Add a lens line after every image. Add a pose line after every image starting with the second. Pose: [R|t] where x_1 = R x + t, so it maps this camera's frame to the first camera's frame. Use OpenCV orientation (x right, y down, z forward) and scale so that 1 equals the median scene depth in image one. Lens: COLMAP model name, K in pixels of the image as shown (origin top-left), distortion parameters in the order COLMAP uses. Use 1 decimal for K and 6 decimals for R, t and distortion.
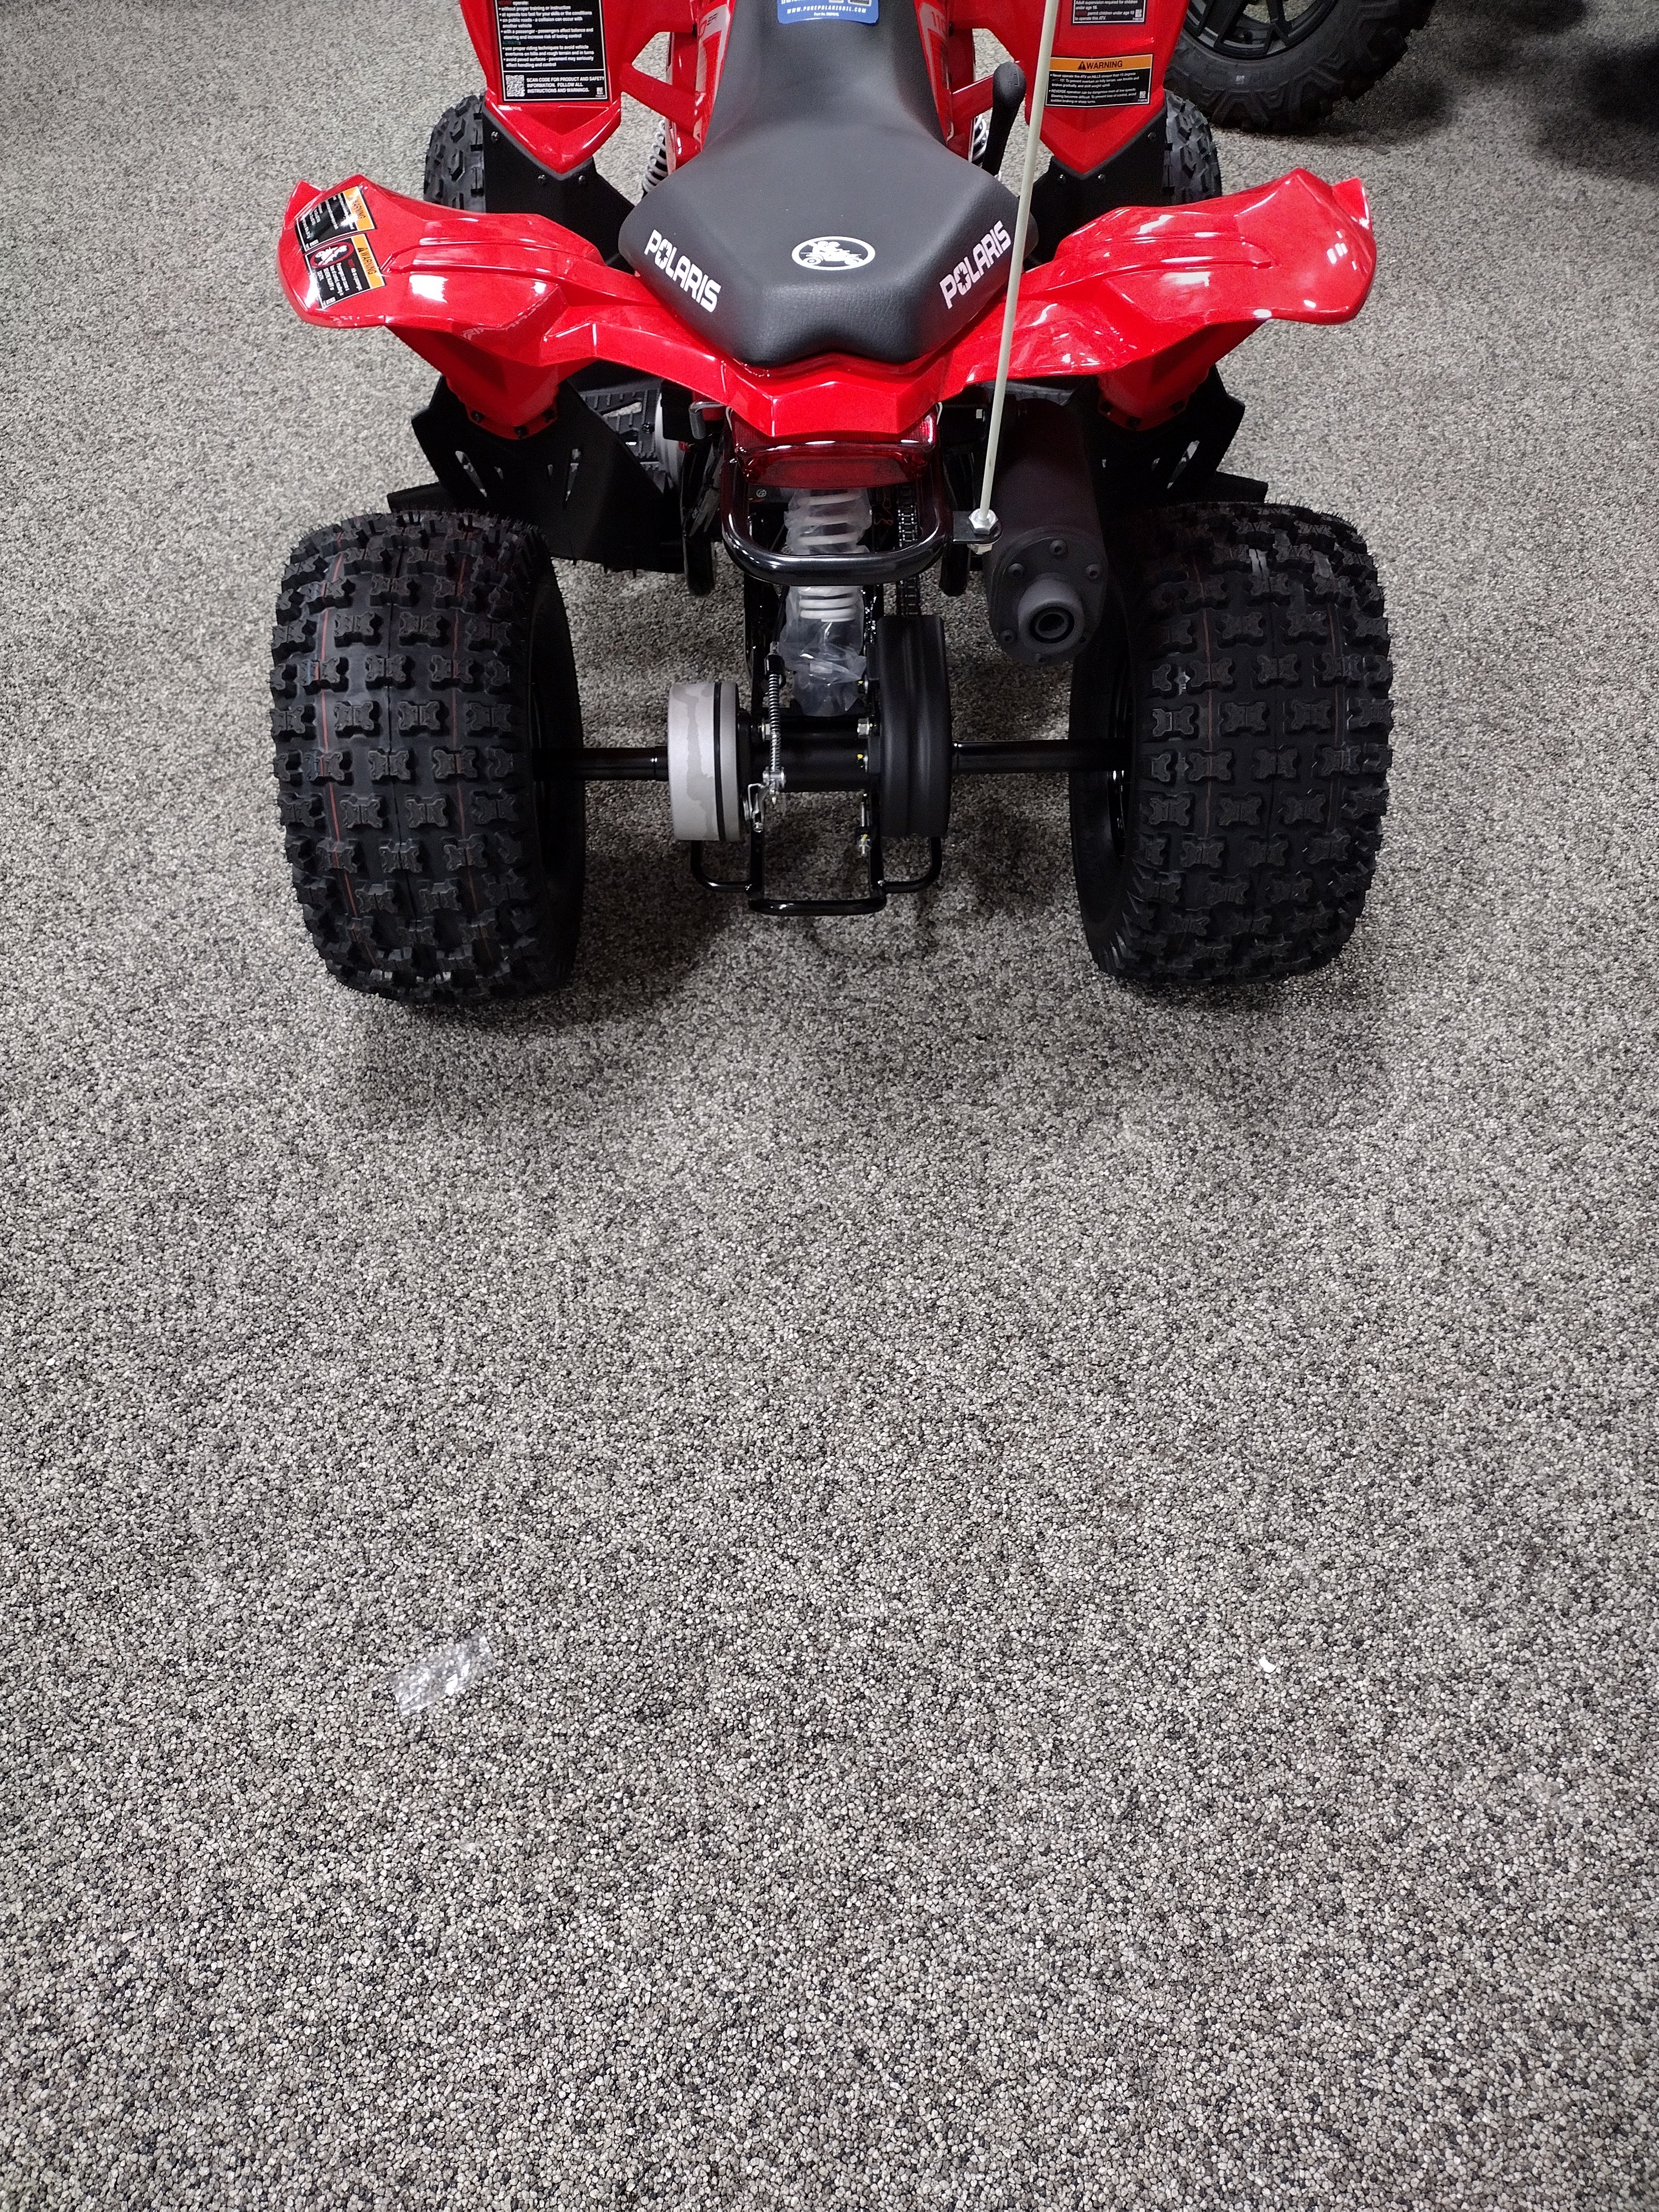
lens RADIAL K [[1699.6, 0, 816.7], [0, 1699.6, 1105.4], [0, 0, 1]] dist [0.007901, -0.001189]
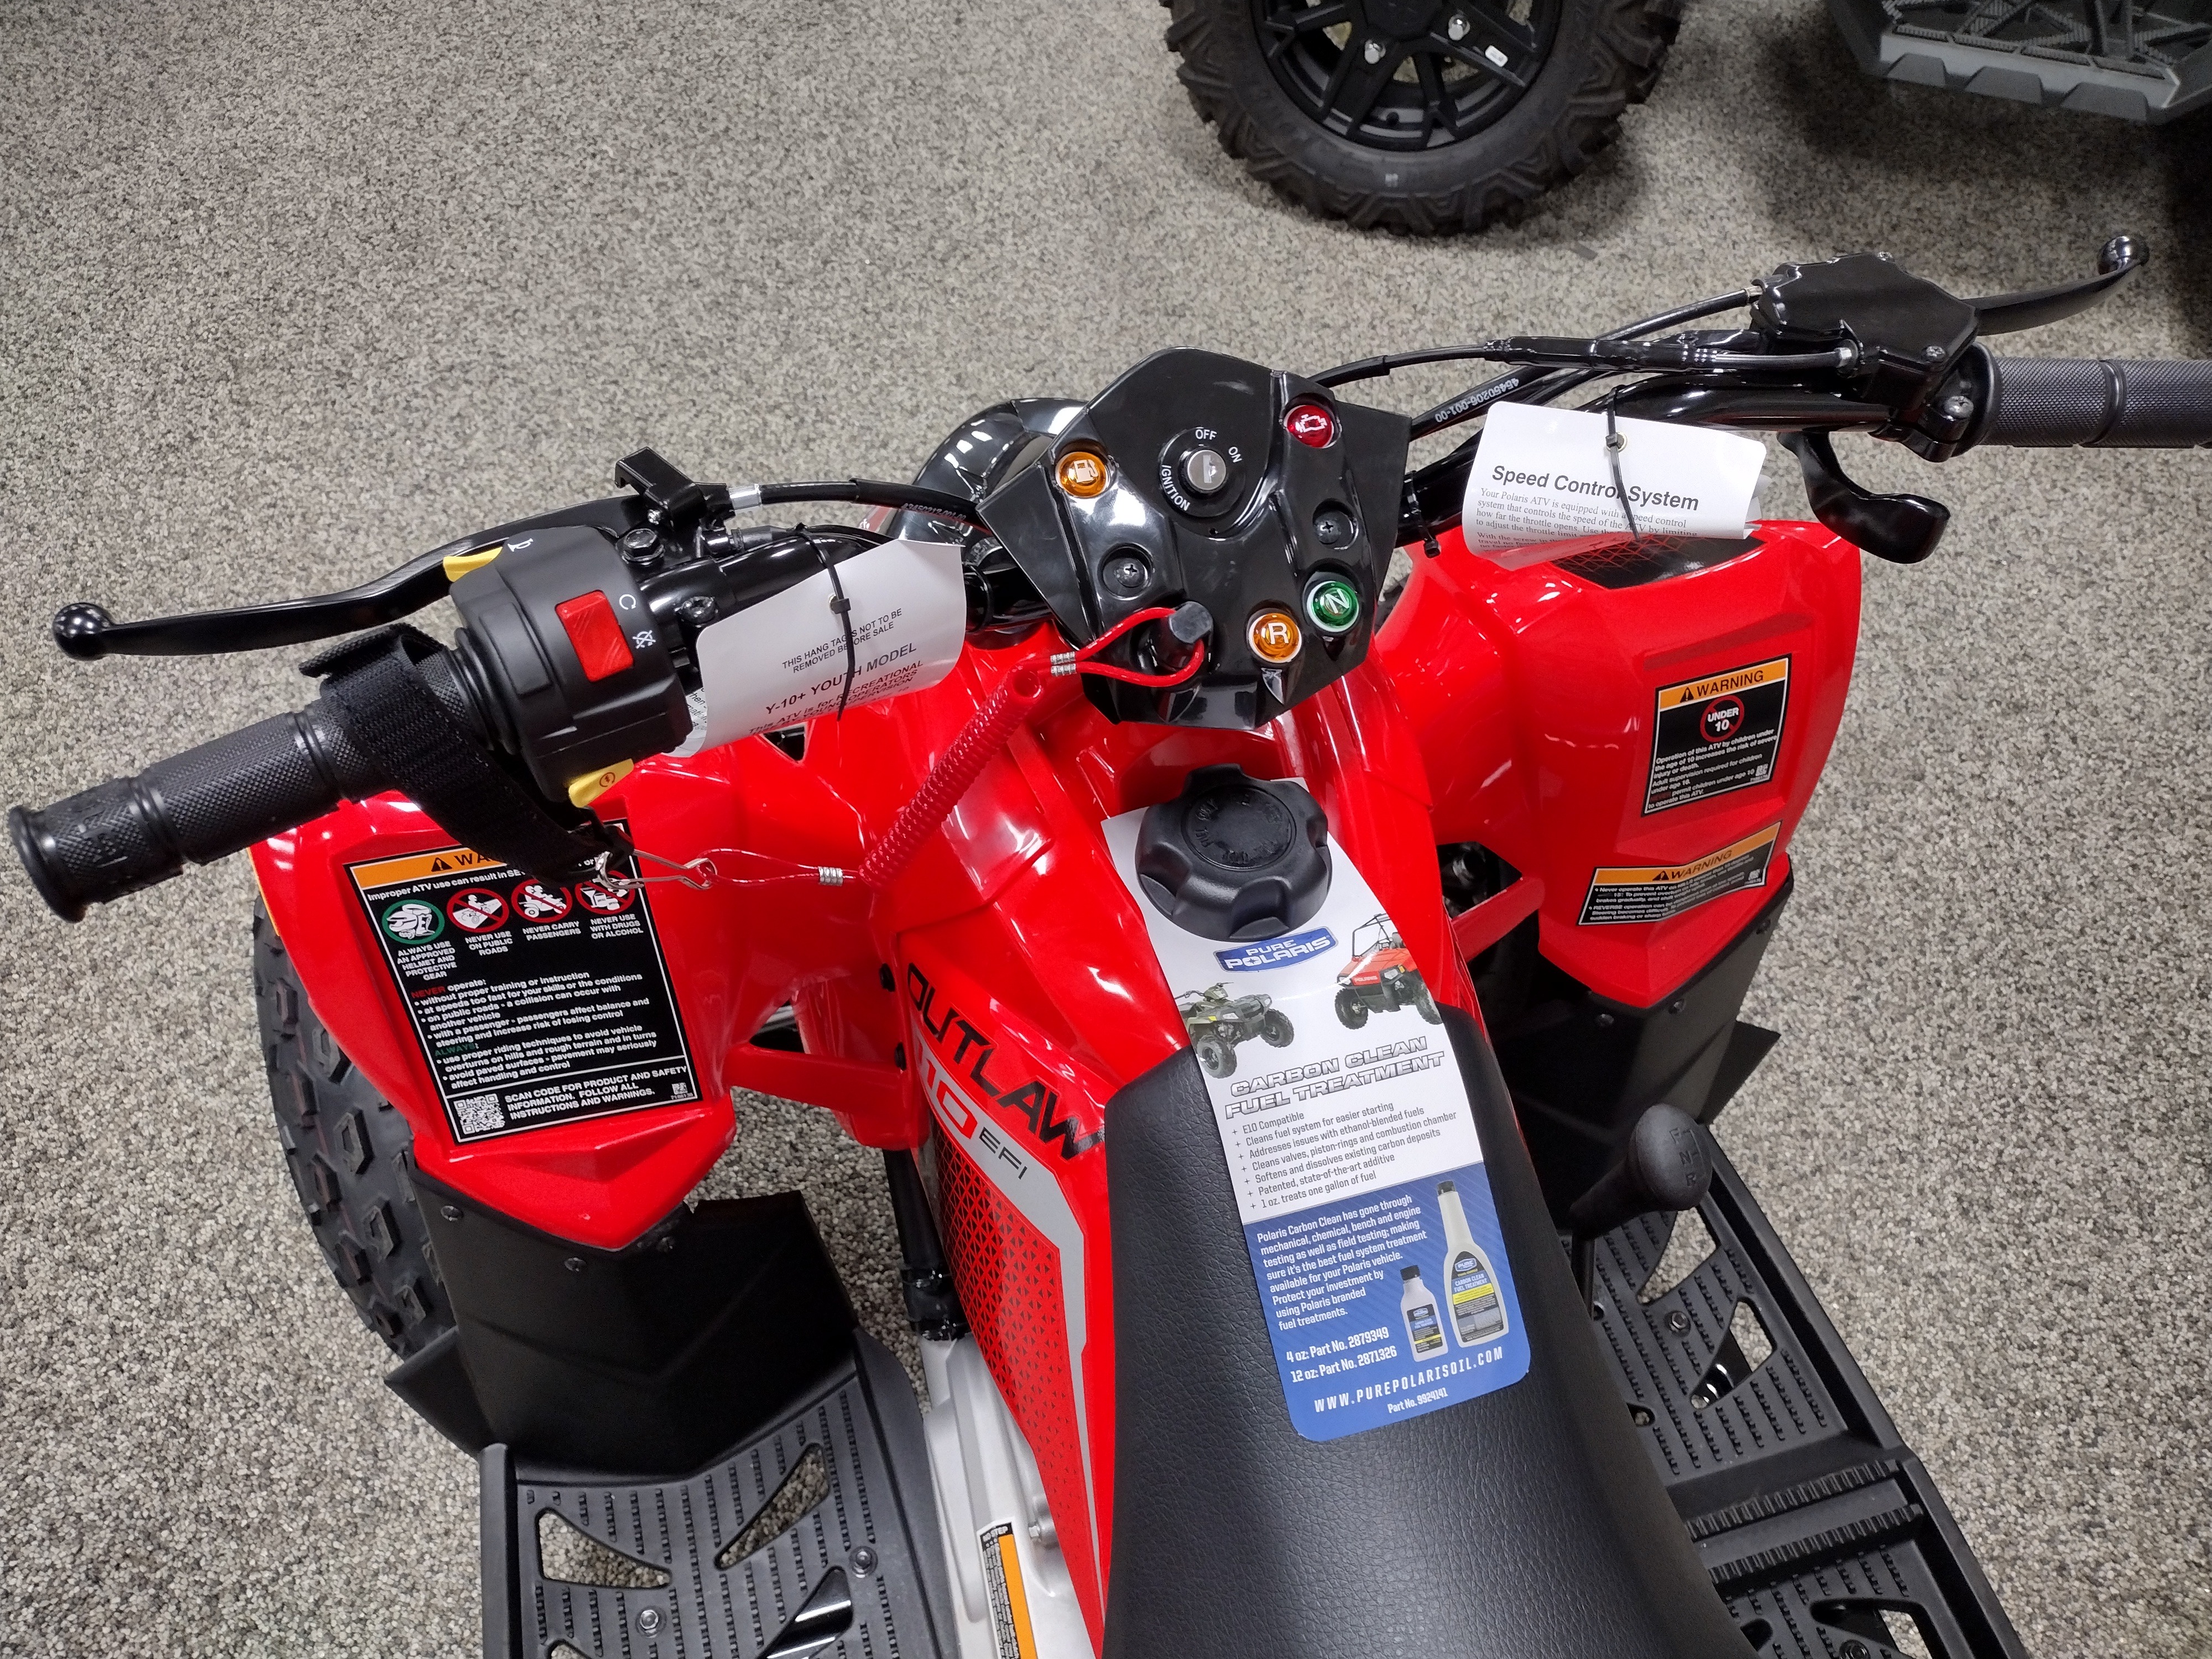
lens RADIAL K [[1699.6, 0, 1116.8], [0, 1699.6, 830.0], [0, 0, 1]] dist [0.007901, -0.001189]
pose [[0.960065, -0.192289, 0.203224, -0.094144], [0.181480, 0.980848, 0.070727, -0.672317], [-0.212931, -0.031022, 0.976575, 0.537095]]
